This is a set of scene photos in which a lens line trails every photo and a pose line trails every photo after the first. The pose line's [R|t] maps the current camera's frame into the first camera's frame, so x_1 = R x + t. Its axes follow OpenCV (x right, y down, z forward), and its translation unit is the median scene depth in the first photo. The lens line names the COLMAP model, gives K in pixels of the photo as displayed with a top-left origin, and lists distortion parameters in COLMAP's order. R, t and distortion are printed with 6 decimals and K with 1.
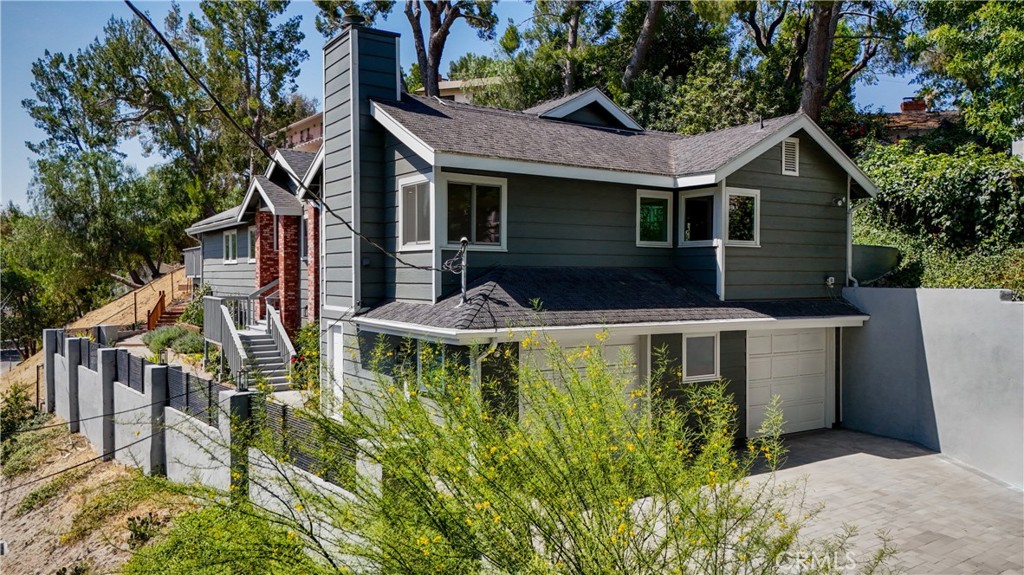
lens RADIAL K [[734.9, 0, 512.0], [0, 734.9, 287.5], [0, 0, 1]] dist [0.092971, -0.106670]
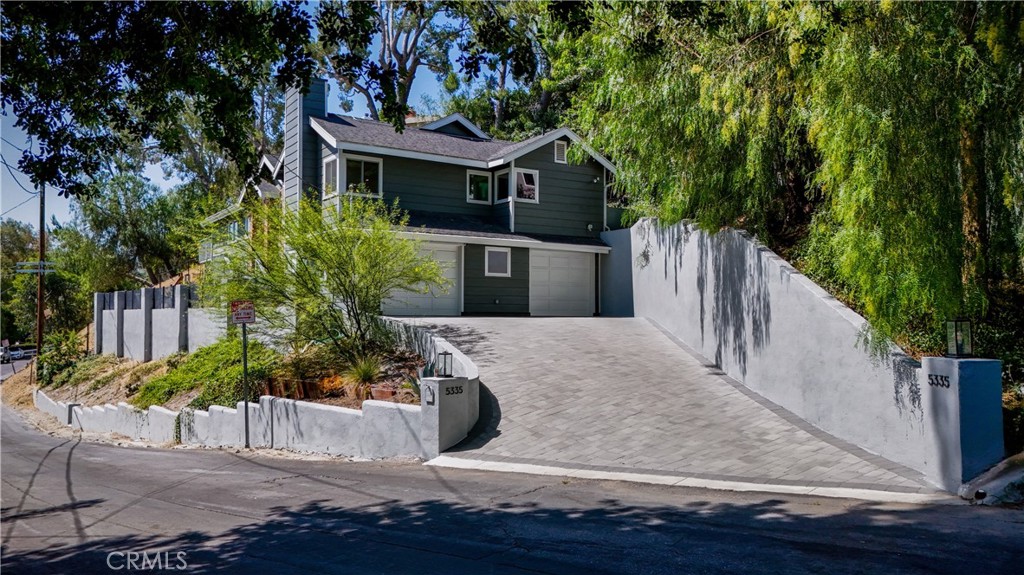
lens RADIAL K [[734.9, 0, 512.0], [0, 734.9, 287.5], [0, 0, 1]] dist [0.092971, -0.106670]
pose [[0.999954, 0.001051, -0.009555, 0.245180], [-0.001539, 0.998689, -0.051162, 0.194567], [0.009489, 0.051174, 0.998645, -0.593511]]
